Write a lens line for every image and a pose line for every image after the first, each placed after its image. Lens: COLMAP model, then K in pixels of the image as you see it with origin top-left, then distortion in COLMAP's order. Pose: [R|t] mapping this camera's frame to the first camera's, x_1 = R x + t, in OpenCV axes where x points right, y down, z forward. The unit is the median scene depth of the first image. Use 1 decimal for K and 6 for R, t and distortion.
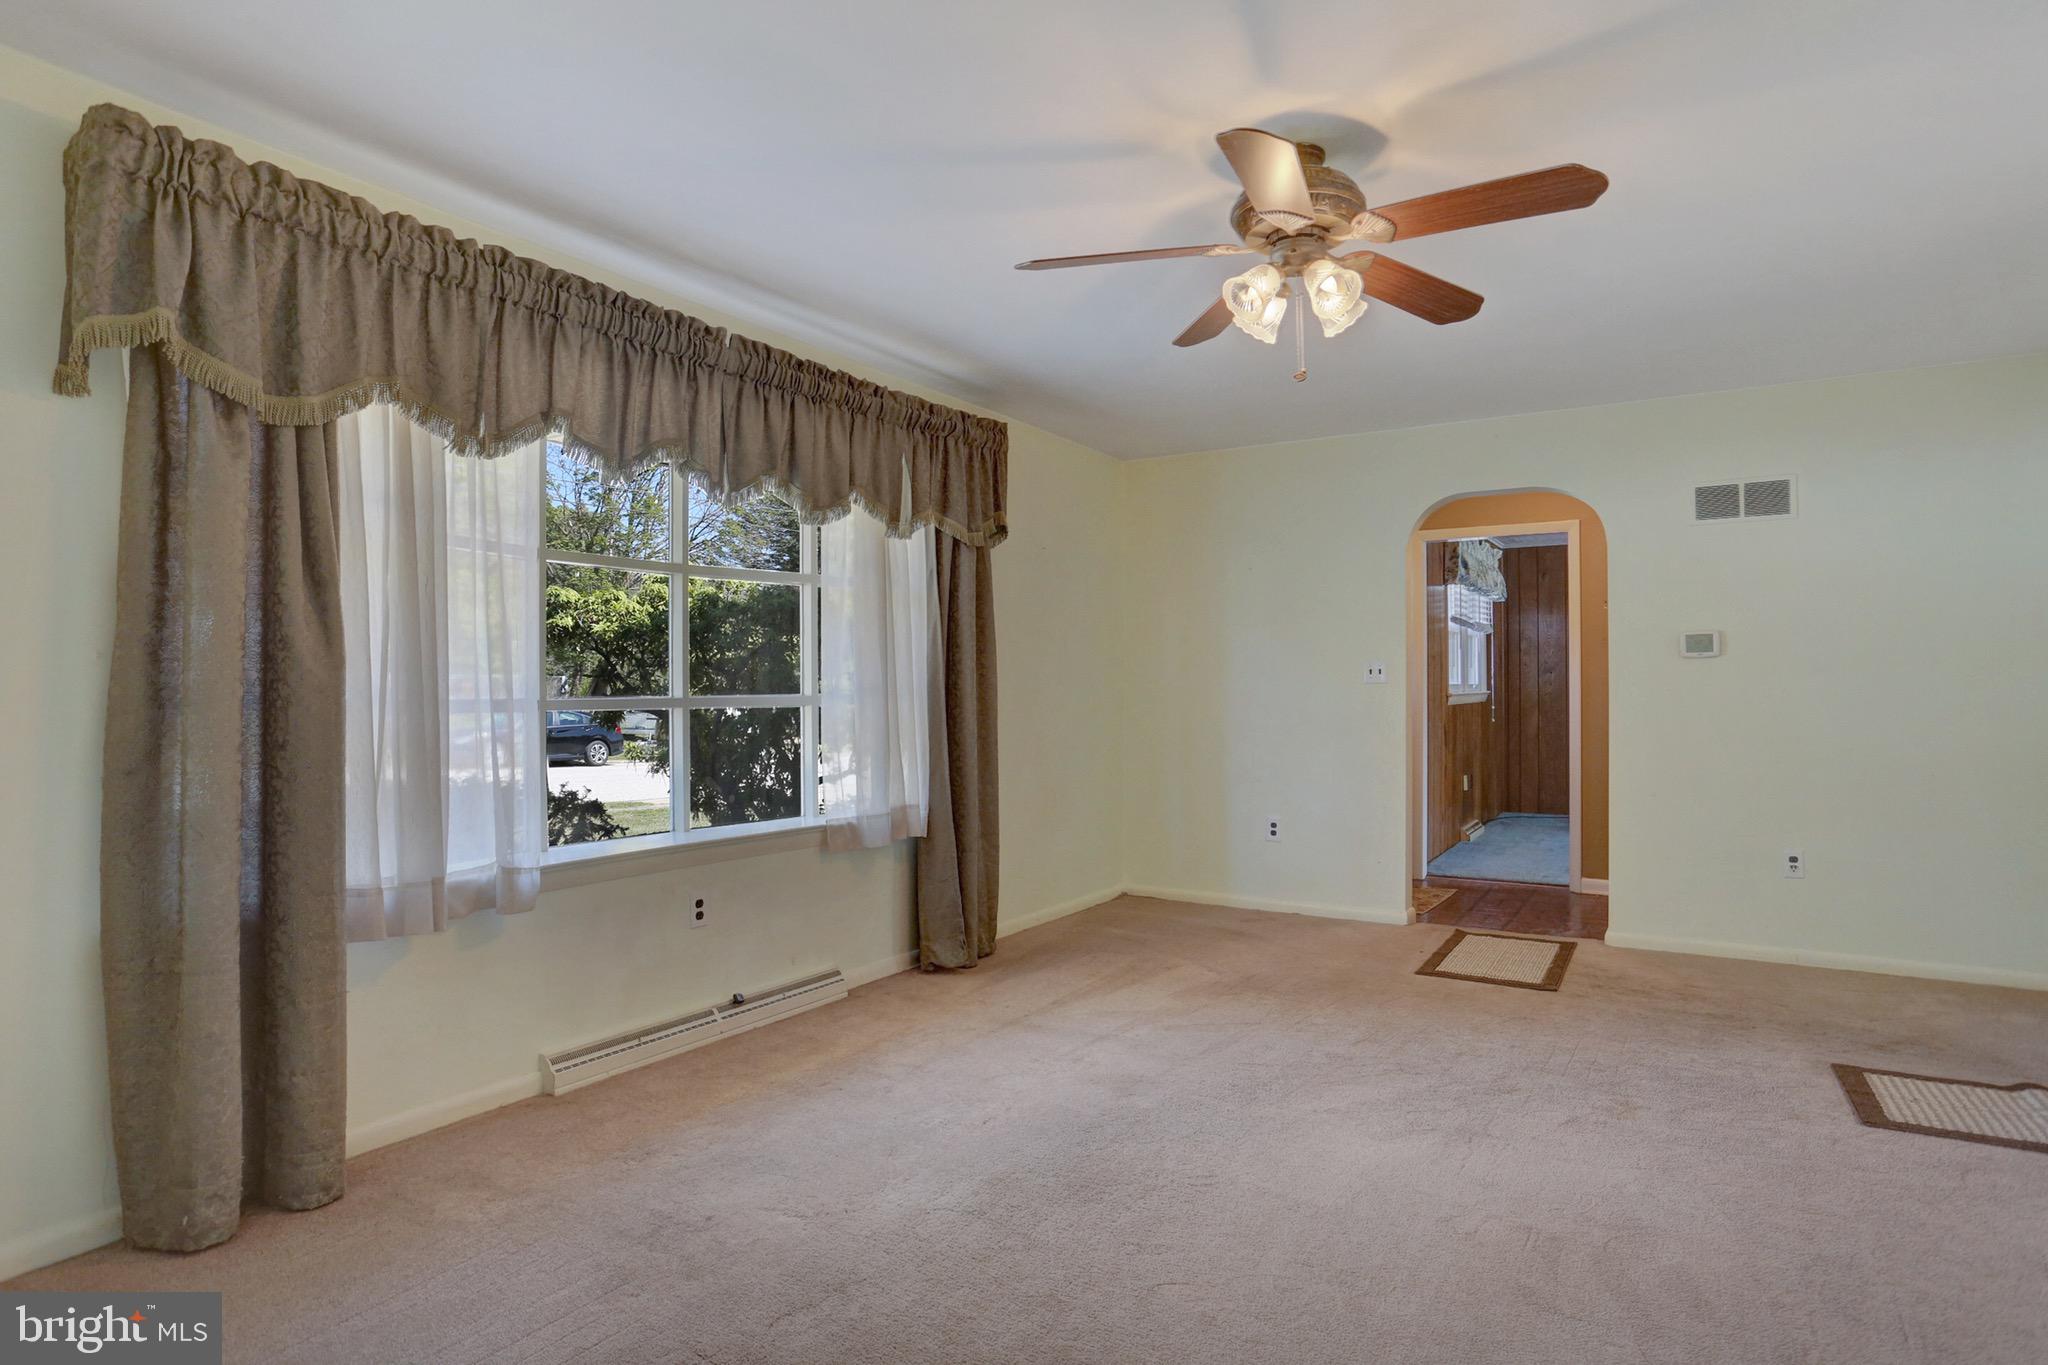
lens RADIAL K [[1065.6, 0, 1031.7], [0, 1065.6, 690.2], [0, 0, 1]] dist [-0.023385, 0.000625]
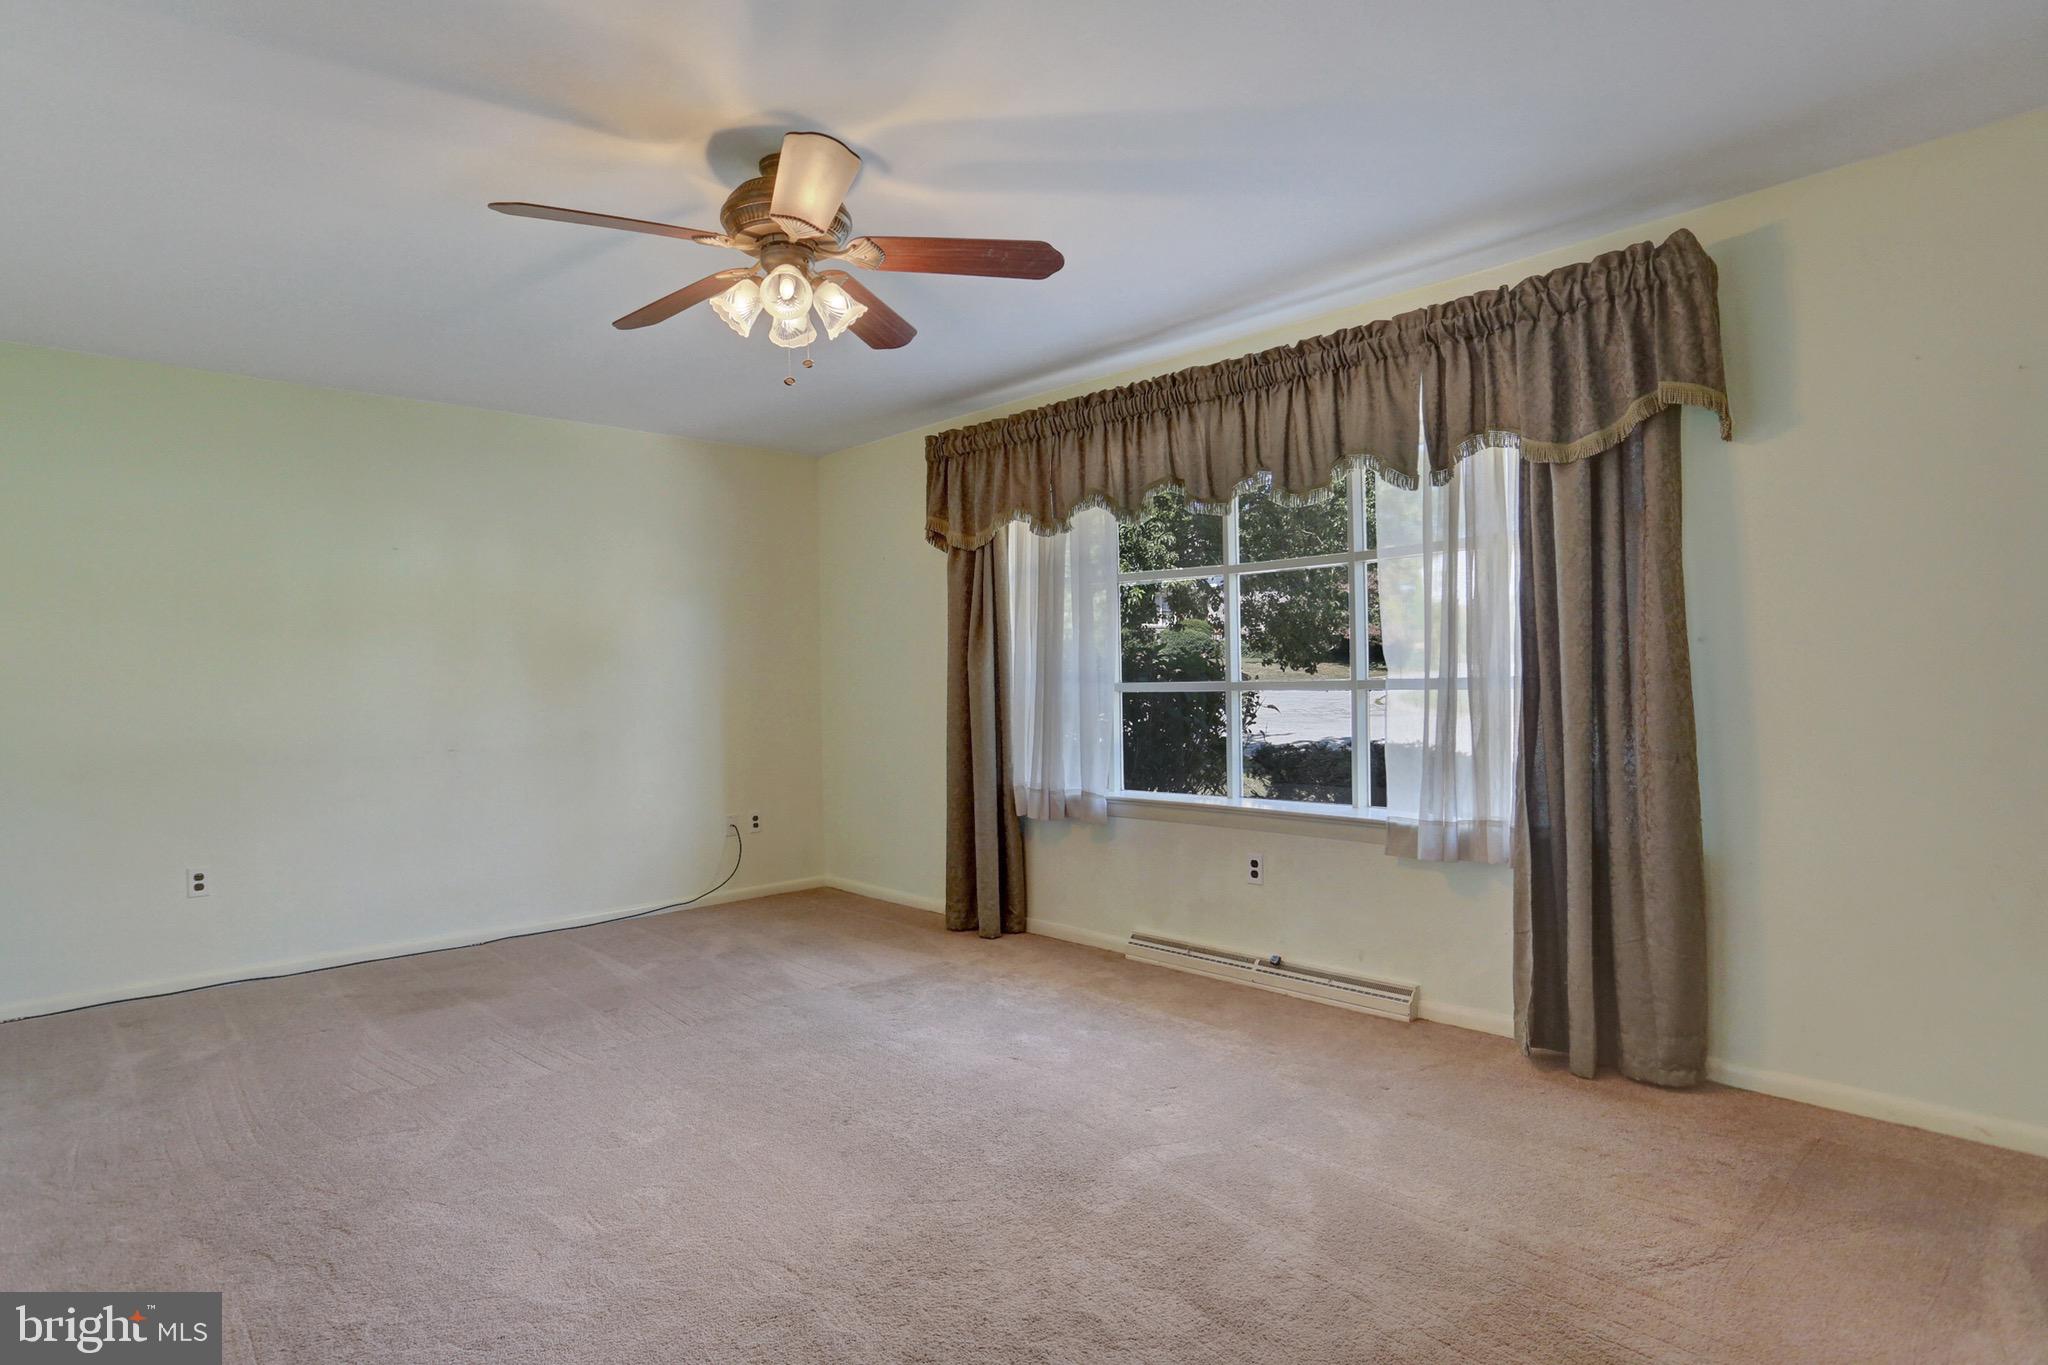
lens RADIAL K [[1065.6, 0, 1030.4], [0, 1065.6, 693.3], [0, 0, 1]] dist [-0.023385, 0.000625]
pose [[-0.208982, 0.022281, -0.977666, 0.848814], [0.017066, 0.999671, 0.019134, -0.007689], [0.977770, -0.012687, -0.209294, 1.006088]]
